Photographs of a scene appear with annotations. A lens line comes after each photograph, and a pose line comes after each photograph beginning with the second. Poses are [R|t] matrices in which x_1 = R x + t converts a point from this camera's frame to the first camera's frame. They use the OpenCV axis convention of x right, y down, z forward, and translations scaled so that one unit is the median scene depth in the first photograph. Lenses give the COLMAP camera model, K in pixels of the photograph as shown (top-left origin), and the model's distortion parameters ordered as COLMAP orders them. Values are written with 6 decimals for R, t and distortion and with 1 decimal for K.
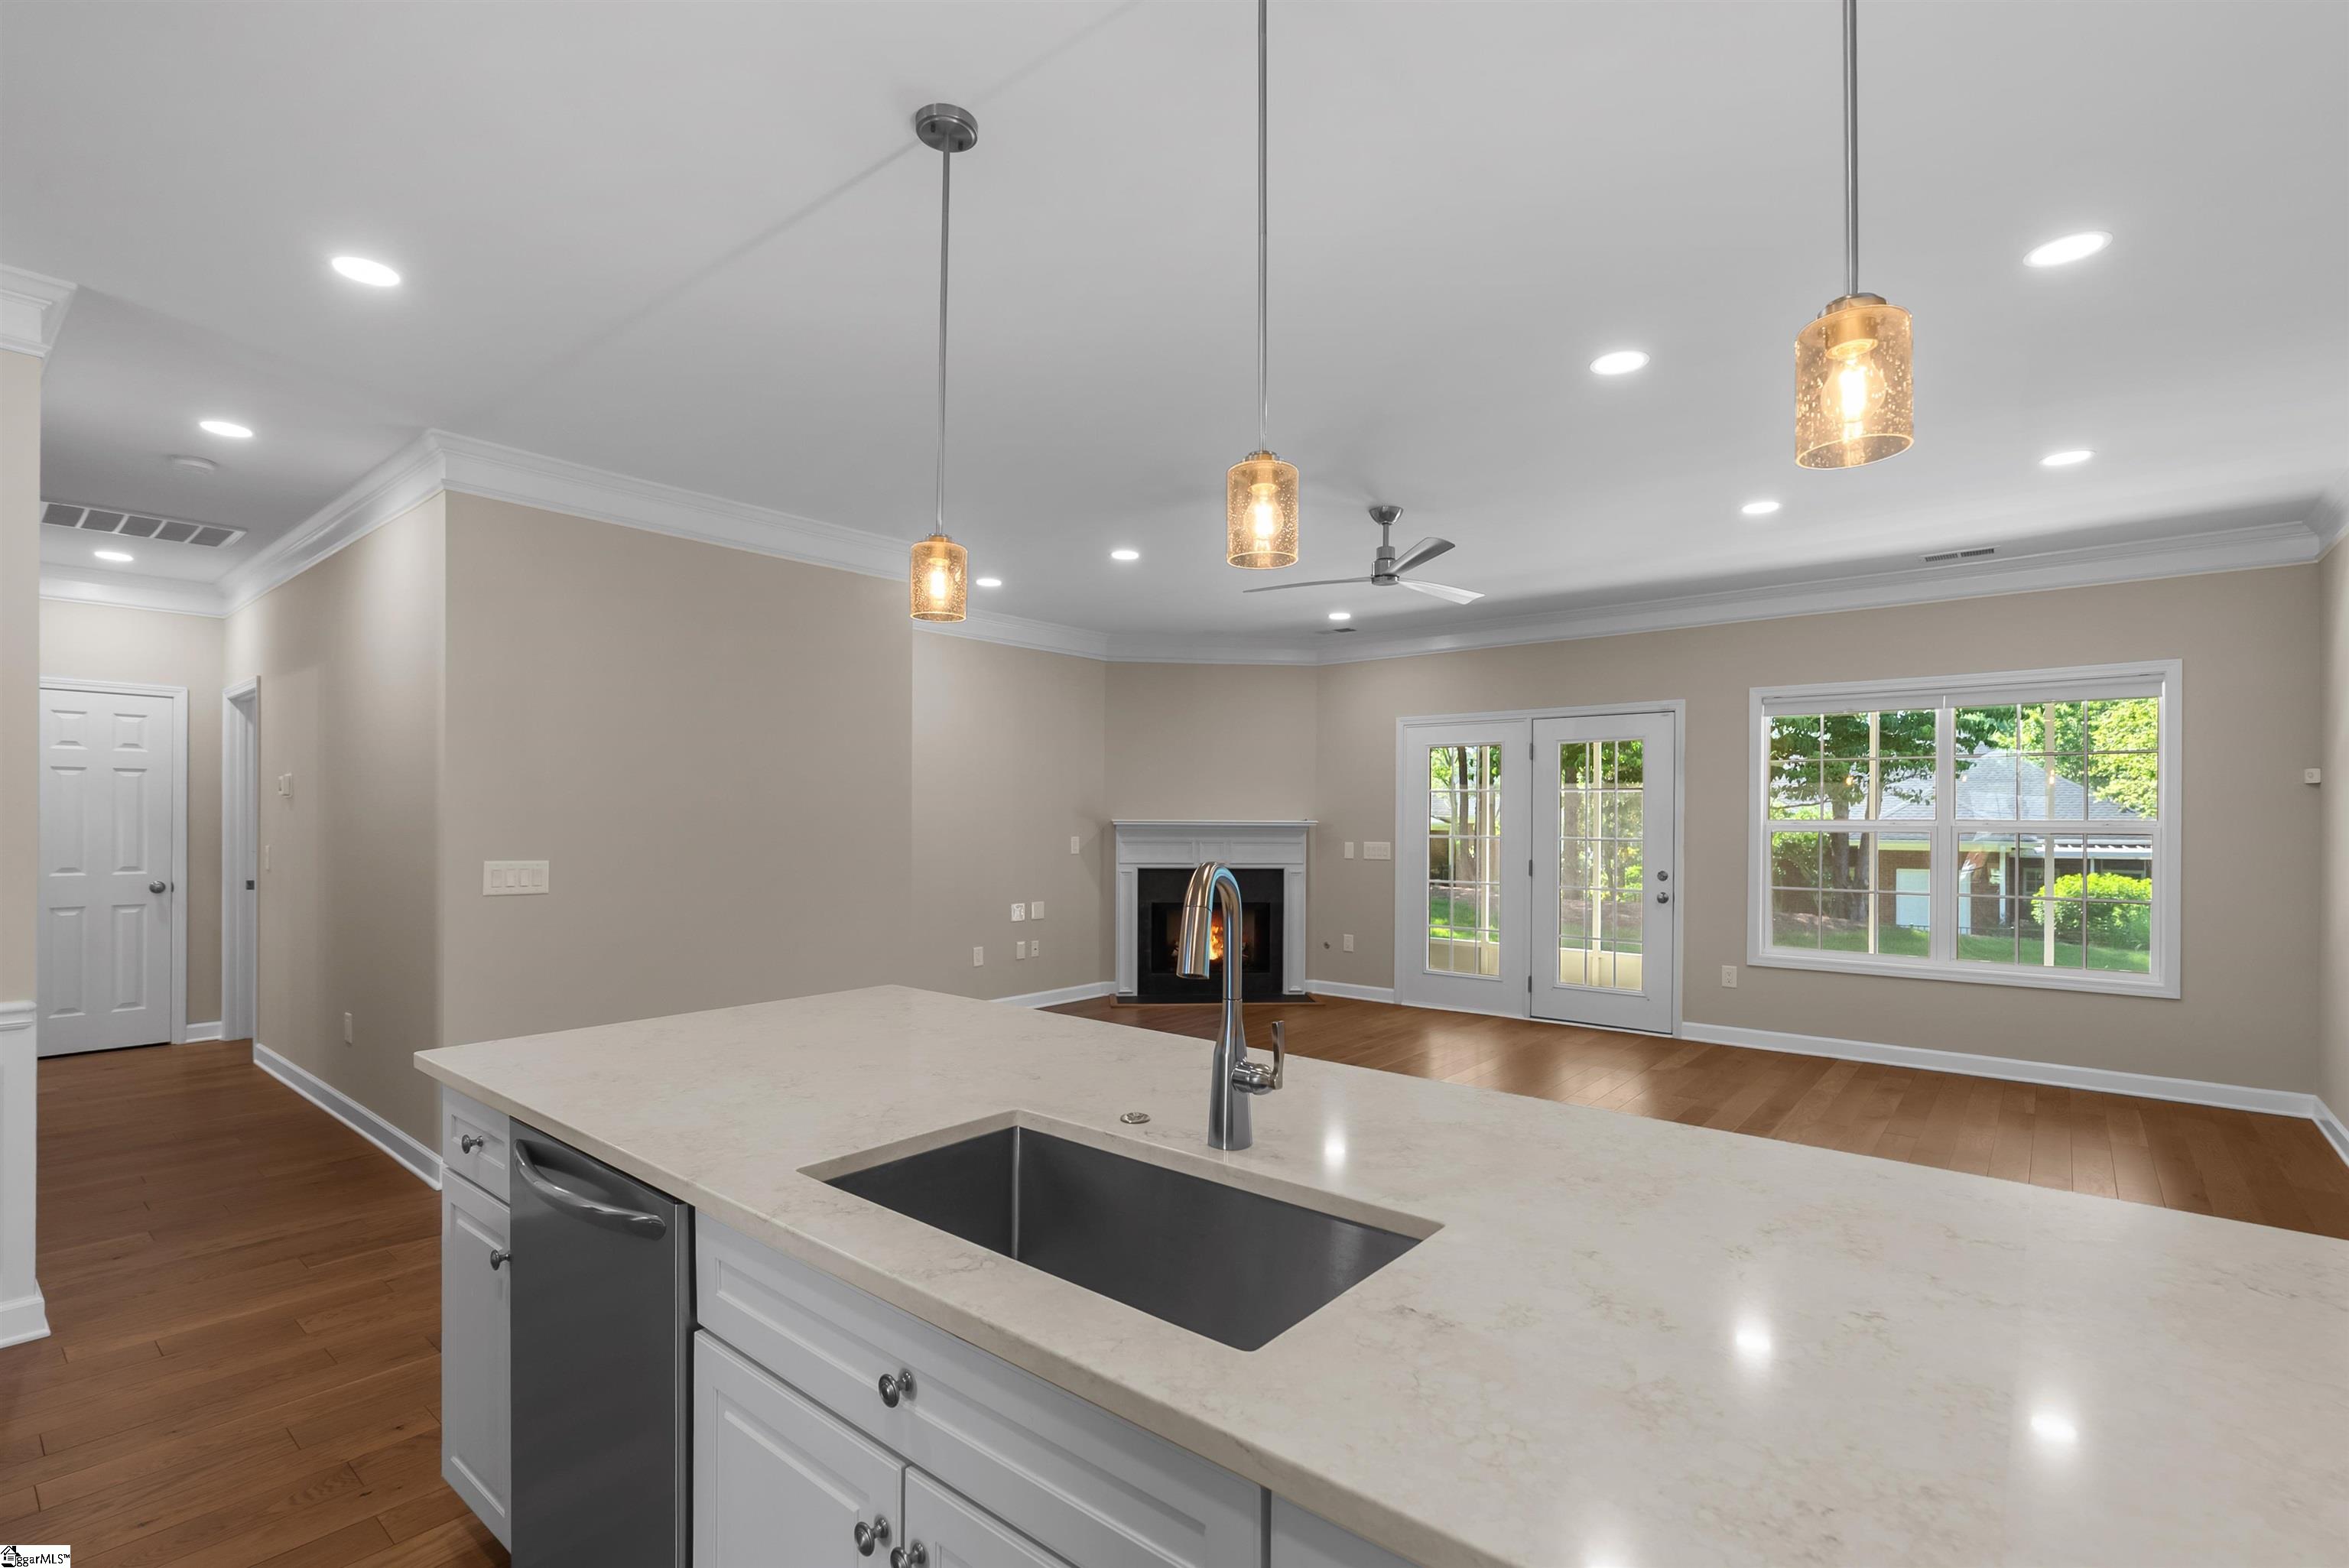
lens RADIAL K [[1071.5, 0, 1191.5], [0, 1071.5, 817.9], [0, 0, 1]] dist [-0.001642, 0.000315]
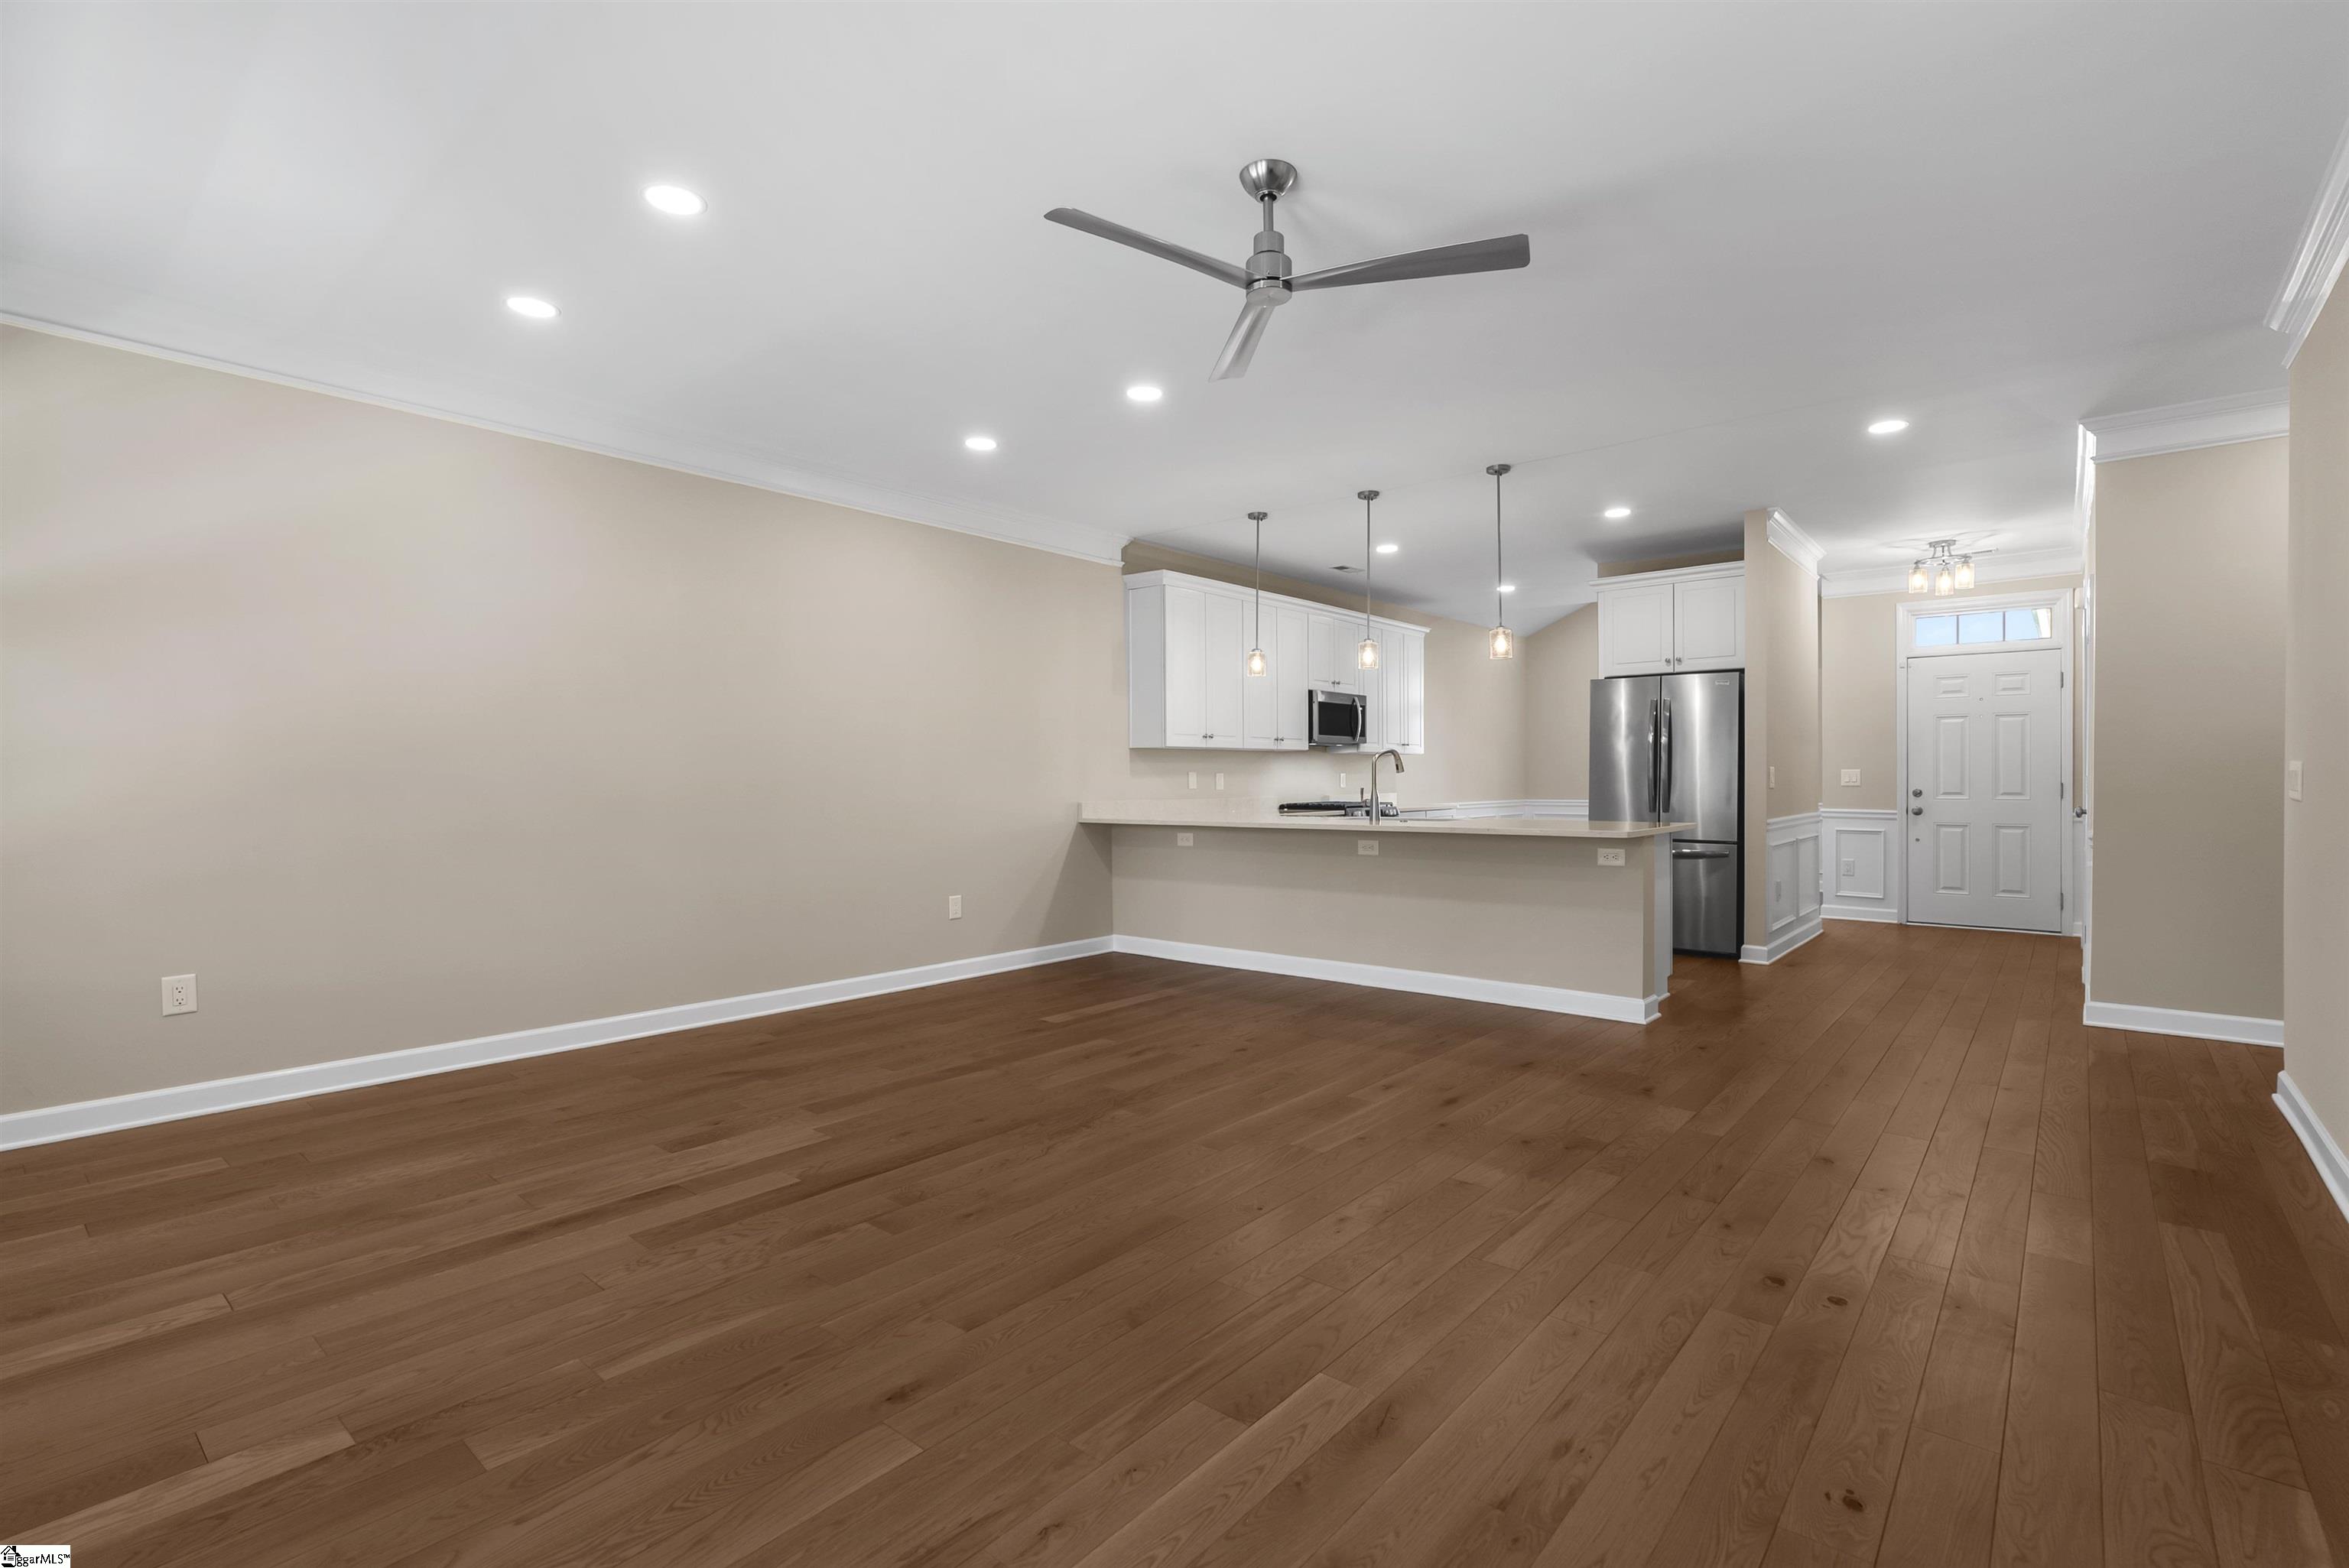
lens RADIAL K [[1070.5, 0, 1194.0], [0, 1070.5, 780.4], [0, 0, 1]] dist [-0.003968, 0.000202]
pose [[-0.999973, -0.002184, 0.007056, 0.135950], [-0.002166, 0.999994, 0.002523, 0.029870], [-0.007061, 0.002507, -0.999972, 0.984900]]
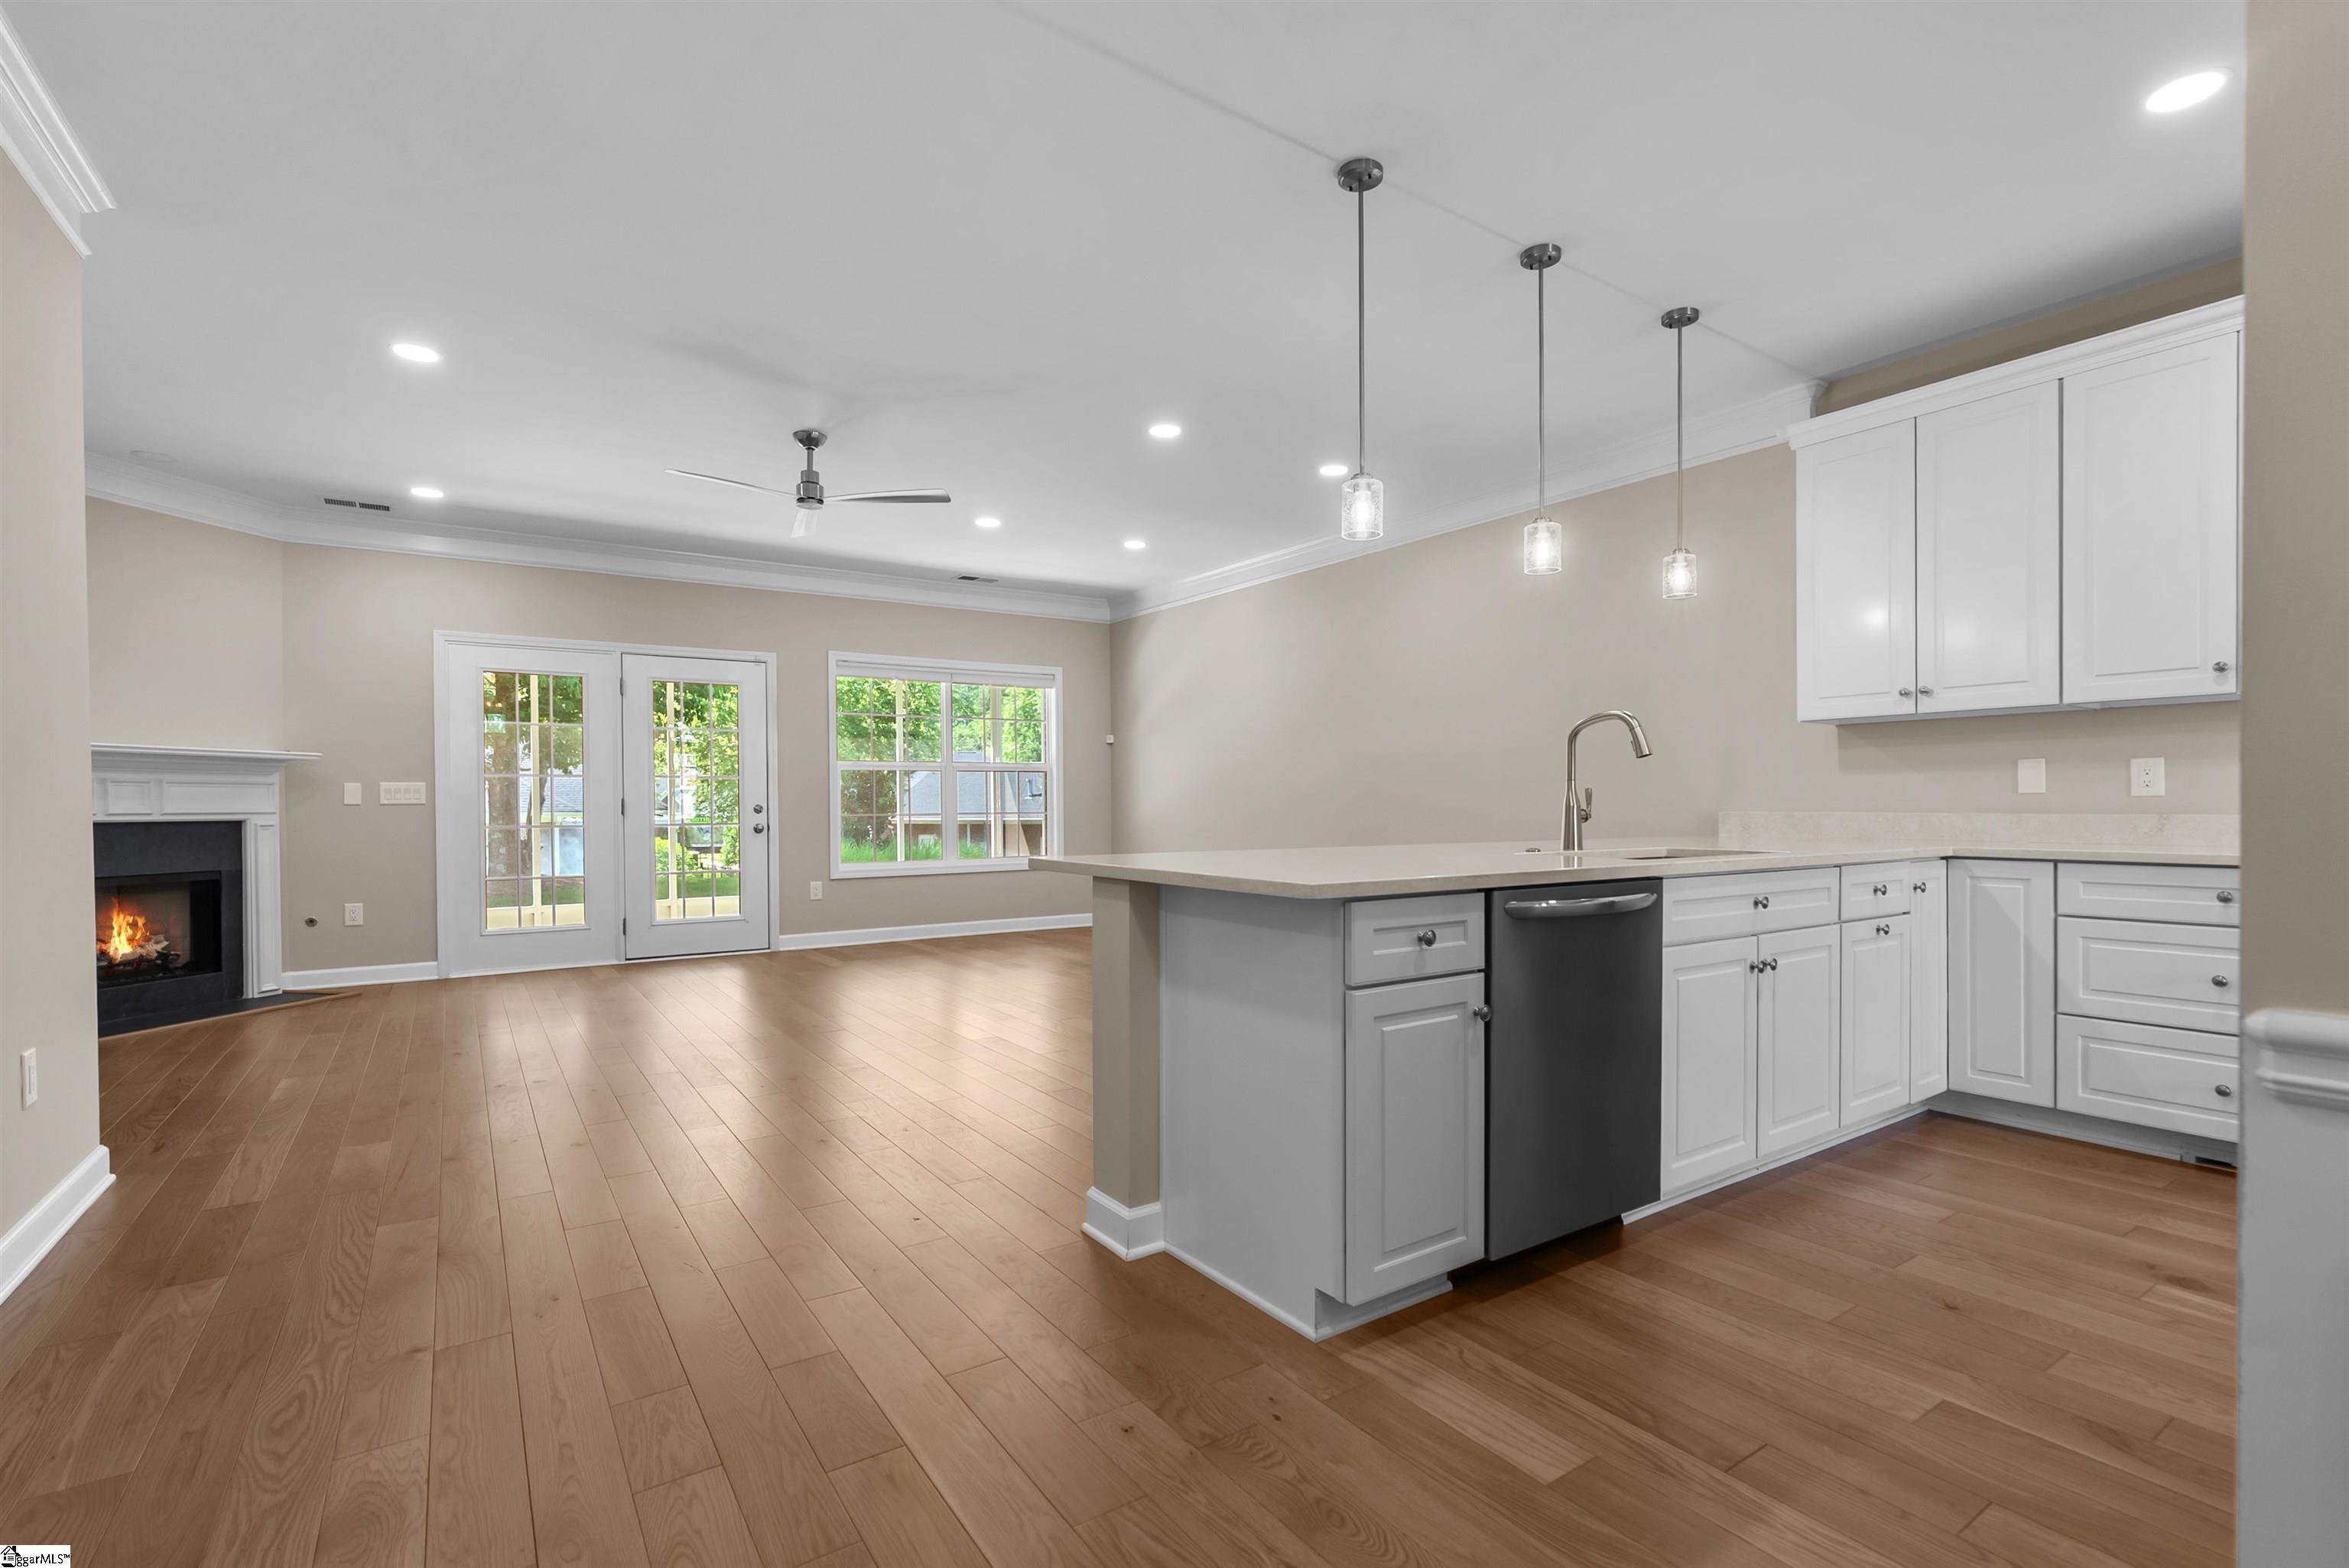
lens RADIAL K [[1065.0, 0, 1183.2], [0, 1065.0, 817.6], [0, 0, 1]] dist [-0.003582, -0.000003]
pose [[0.283755, -0.021193, 0.958663, -0.435611], [0.007708, 0.999774, 0.019821, 0.038926], [-0.958866, 0.001765, 0.283854, 0.226609]]
